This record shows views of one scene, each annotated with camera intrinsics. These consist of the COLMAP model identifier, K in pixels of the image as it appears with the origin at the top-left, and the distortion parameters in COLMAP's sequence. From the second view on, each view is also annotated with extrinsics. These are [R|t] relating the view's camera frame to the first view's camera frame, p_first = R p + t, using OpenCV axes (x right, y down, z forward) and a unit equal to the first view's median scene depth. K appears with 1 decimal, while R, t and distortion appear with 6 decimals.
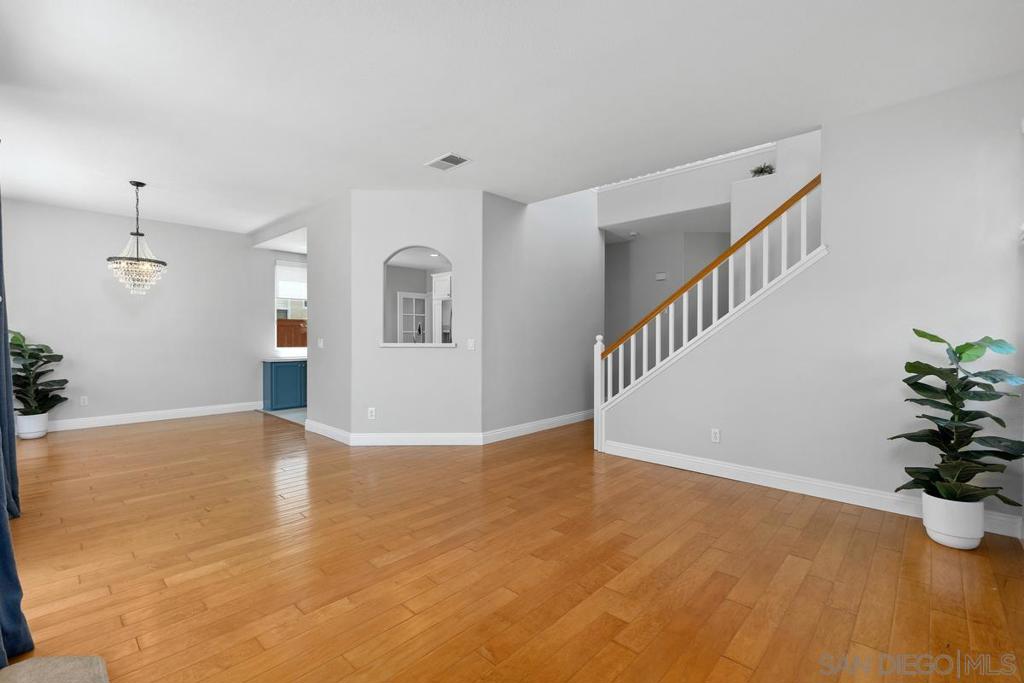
lens RADIAL K [[455.6, 0, 514.3], [0, 455.6, 337.6], [0, 0, 1]] dist [0.000229, 0.000058]
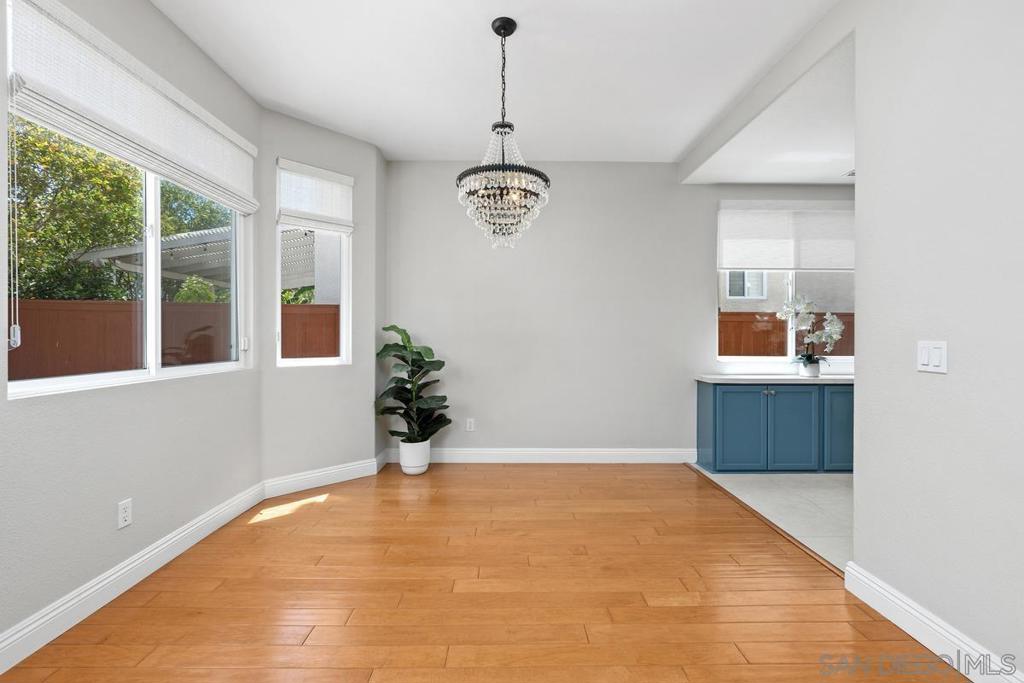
lens RADIAL K [[441.1, 0, 512.0], [0, 441.1, 341.5], [0, 0, 1]] dist [-0.011661, -0.000007]
pose [[0.692237, 0.004885, -0.721653, -0.434166], [-0.006643, 0.999978, 0.000396, 0.006673], [0.721639, 0.004520, 0.692255, 0.620328]]
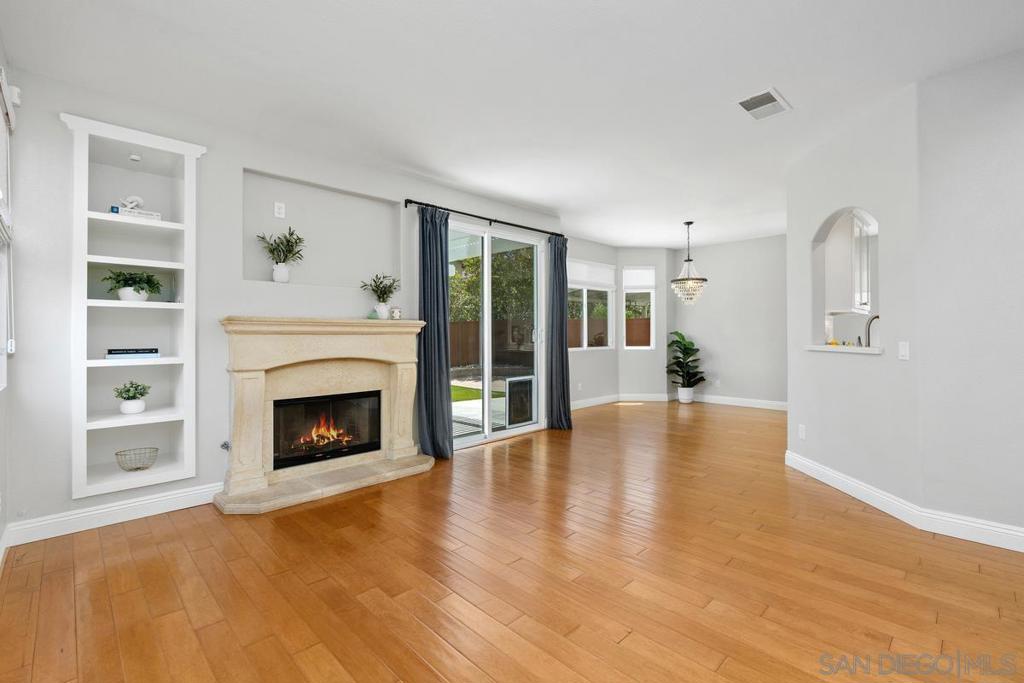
lens RADIAL K [[455.5, 0, 513.3], [0, 455.5, 327.9], [0, 0, 1]] dist [-0.000652, -0.000027]
pose [[-0.047415, -0.017266, -0.998726, 0.499958], [-0.003090, 0.999848, -0.017138, -0.001874], [0.998870, 0.002274, -0.047461, 0.499483]]
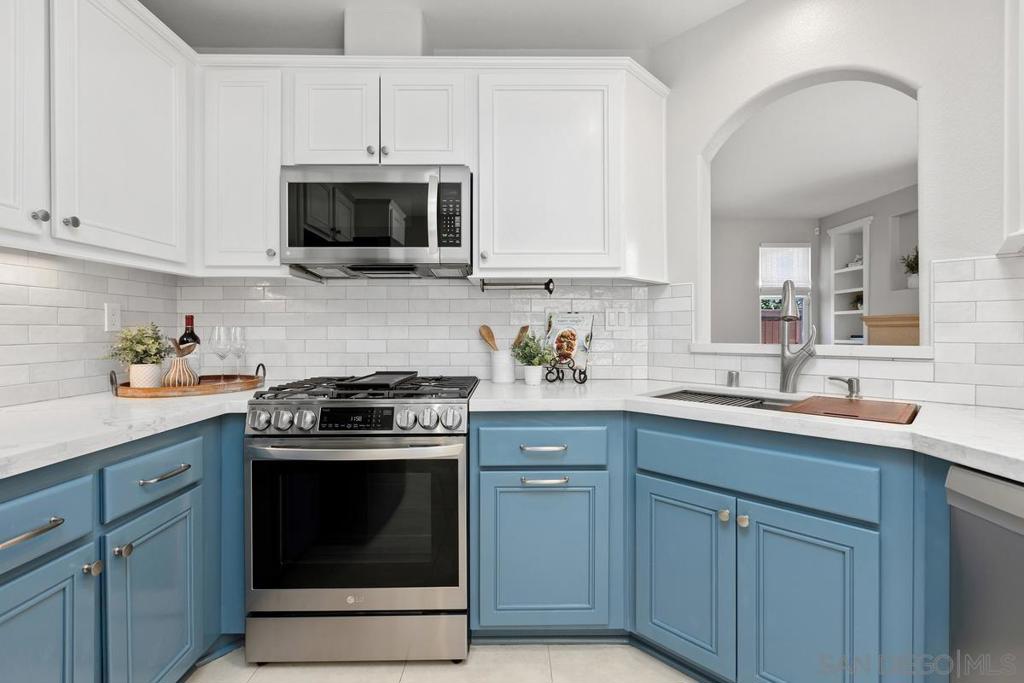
lens RADIAL K [[453.1, 0, 513.7], [0, 453.1, 334.8], [0, 0, 1]] dist [0.001393, 0.000232]
pose [[-0.691308, -0.002025, 0.722557, -0.299831], [0.007197, 0.999927, 0.009688, -0.001212], [-0.722524, 0.011897, -0.691244, 1.383995]]
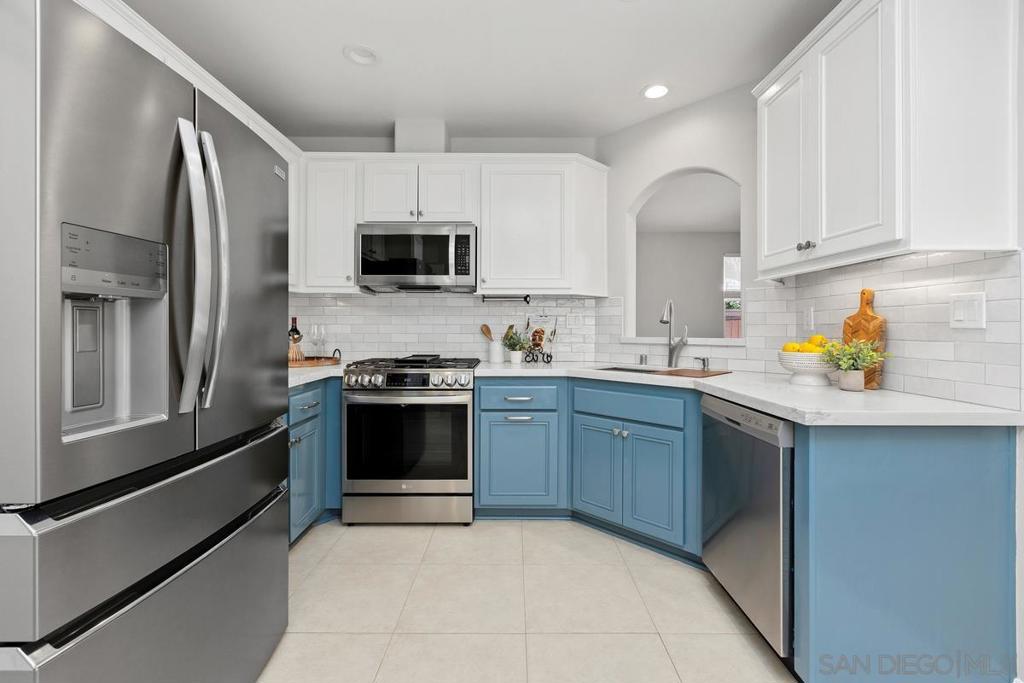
lens RADIAL K [[455.5, 0, 513.3], [0, 455.5, 327.9], [0, 0, 1]] dist [-0.000652, -0.000027]
pose [[-0.684242, 0.000490, 0.729255, -0.467422], [0.002826, 0.999994, 0.001980, -0.002554], [-0.729249, 0.003415, -0.684240, 1.517599]]
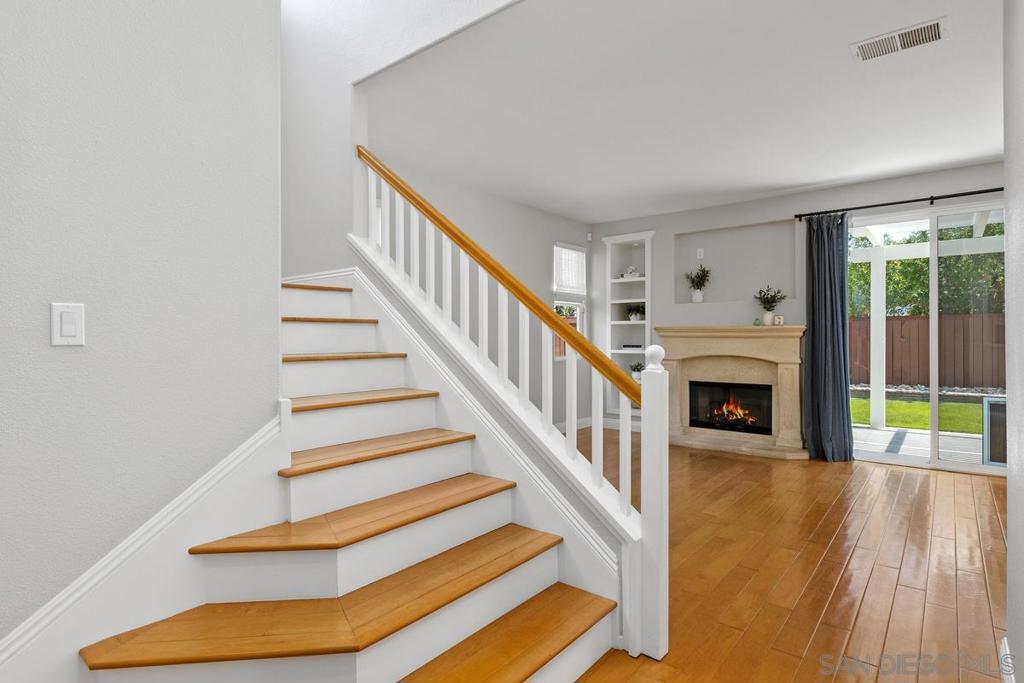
lens RADIAL K [[535.1, 0, 512.0], [0, 535.1, 341.5], [0, 0, 1]] dist [0.002519, 0.000478]
pose [[-0.997300, 0.005316, -0.073236, 0.333453], [0.003953, 0.999816, 0.018744, -0.018882], [0.073322, 0.018404, -0.997138, 1.319399]]
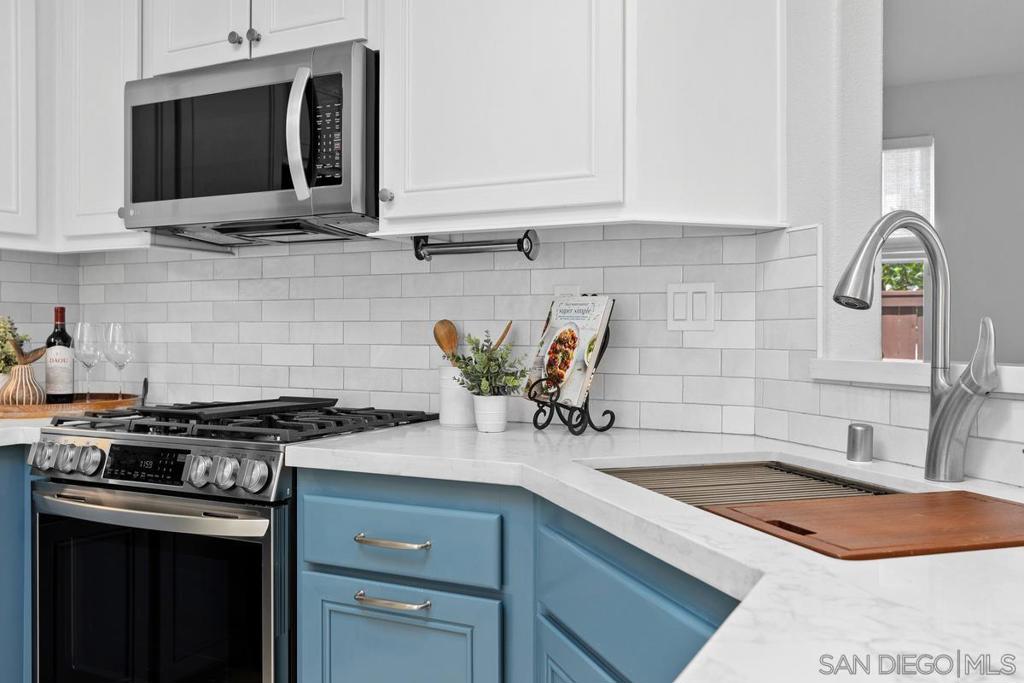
lens RADIAL K [[897.0, 0, 512.0], [0, 897.0, 341.5], [0, 0, 1]] dist [0.000268, 0.000369]
pose [[-0.281976, -0.008142, 0.959387, -0.427940], [0.003710, 0.999947, 0.009576, 0.000584], [-0.959414, 0.006260, -0.281931, 1.206009]]
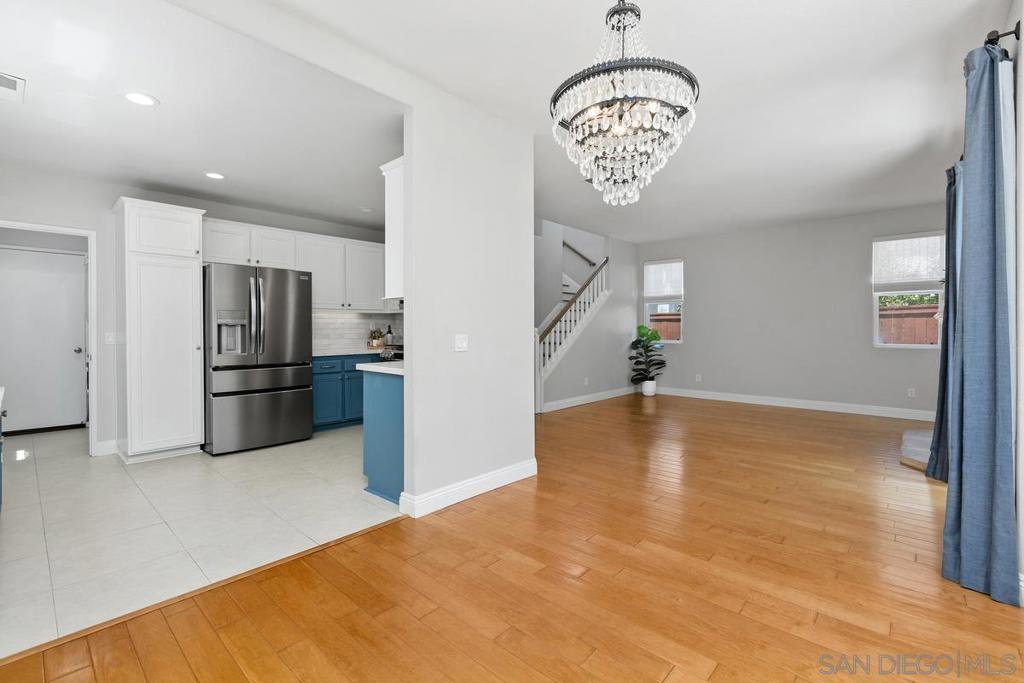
lens RADIAL K [[453.1, 0, 513.7], [0, 453.1, 334.8], [0, 0, 1]] dist [0.001393, 0.000232]
pose [[-0.013197, -0.013529, 0.999821, -1.058431], [0.007982, 0.999875, 0.013635, -0.003681], [-0.999881, 0.008160, -0.013087, 0.995547]]
